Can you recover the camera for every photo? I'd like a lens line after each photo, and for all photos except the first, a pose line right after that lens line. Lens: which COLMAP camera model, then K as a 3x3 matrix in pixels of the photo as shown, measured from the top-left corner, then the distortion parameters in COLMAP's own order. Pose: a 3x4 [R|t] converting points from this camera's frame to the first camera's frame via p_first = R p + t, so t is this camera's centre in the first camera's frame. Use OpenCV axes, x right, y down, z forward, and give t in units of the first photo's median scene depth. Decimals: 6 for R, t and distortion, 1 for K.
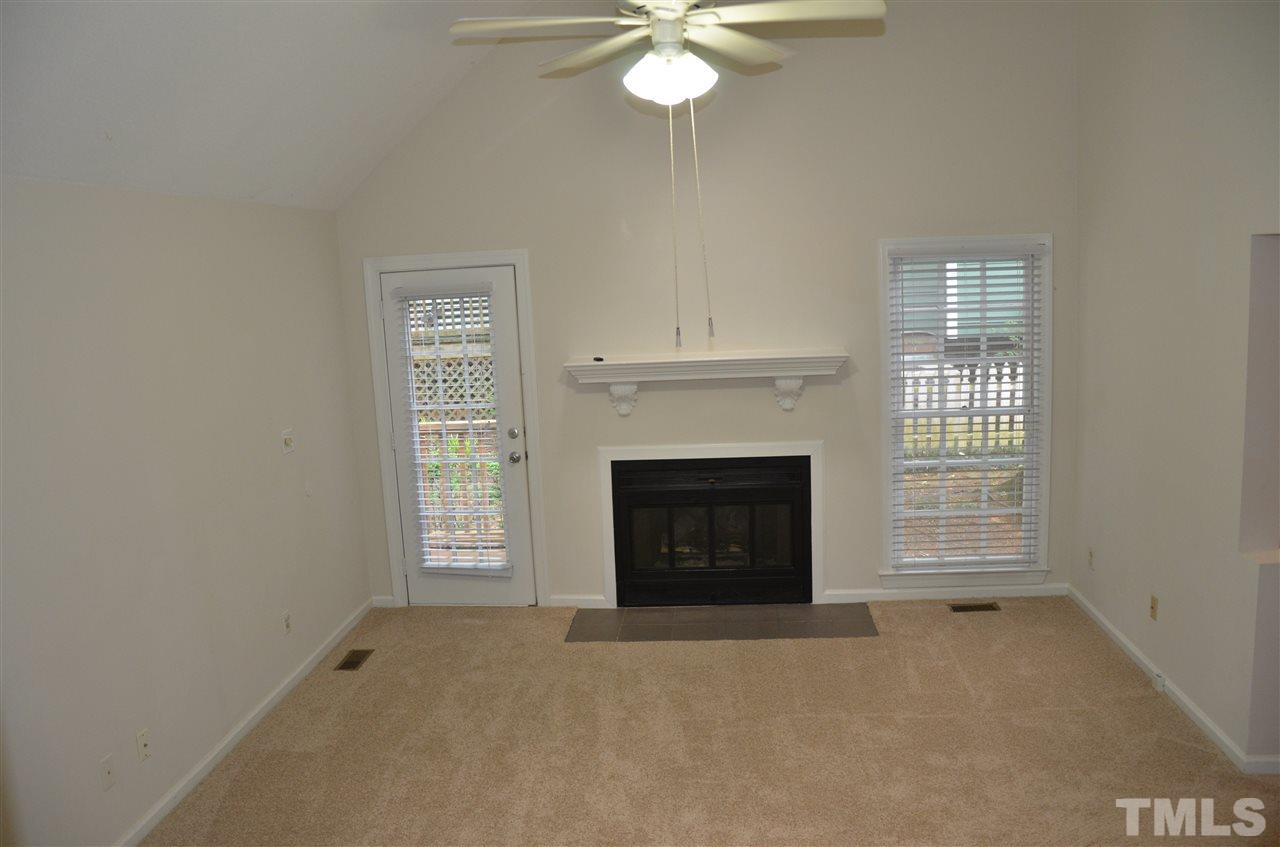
lens RADIAL K [[1003.2, 0, 644.7], [0, 1003.2, 425.2], [0, 0, 1]] dist [-0.152486, 0.112097]
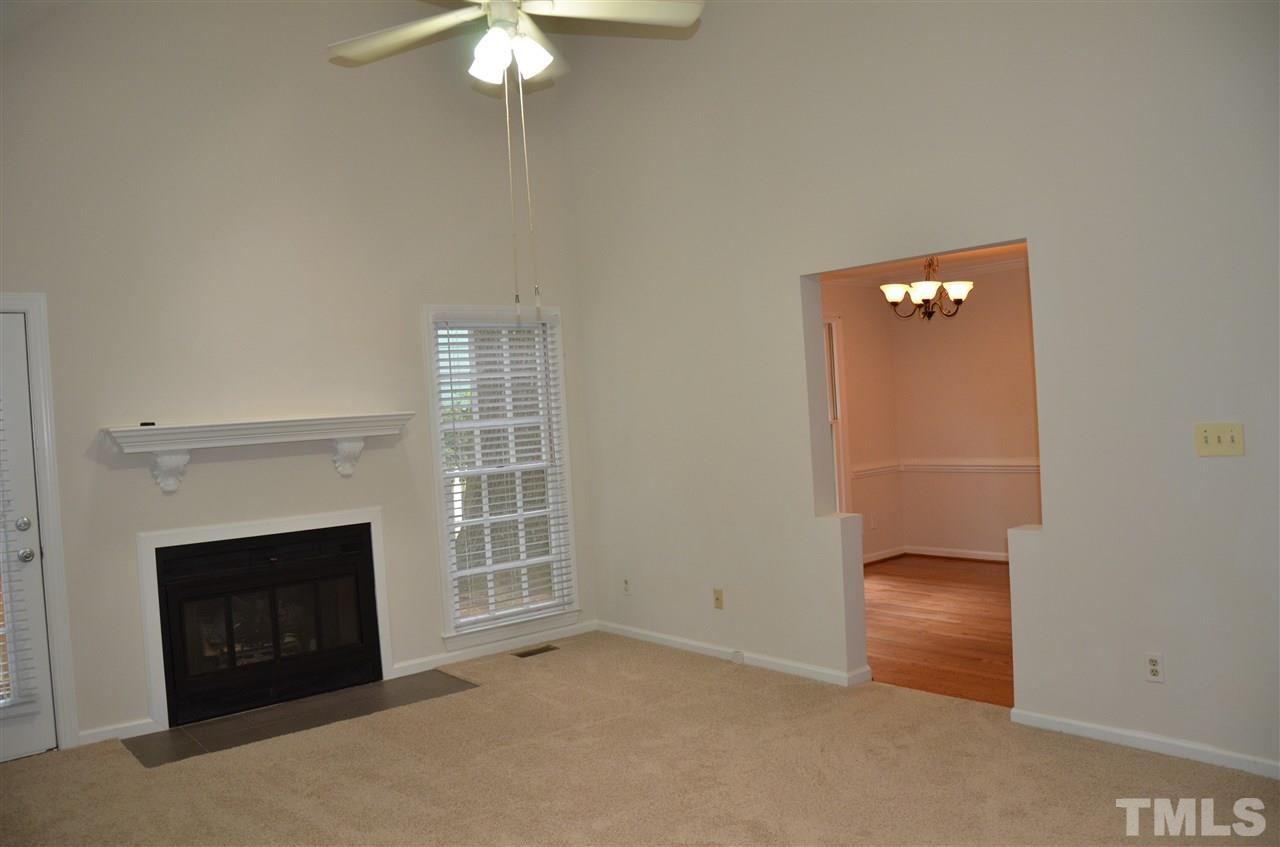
lens RADIAL K [[1003.2, 0, 644.7], [0, 1003.2, 425.2], [0, 0, 1]] dist [-0.152486, 0.112097]
pose [[0.707250, -0.010656, 0.706883, -0.325155], [0.141277, 0.981848, -0.126549, 0.097579], [-0.692703, 0.189369, 0.695918, 0.133628]]
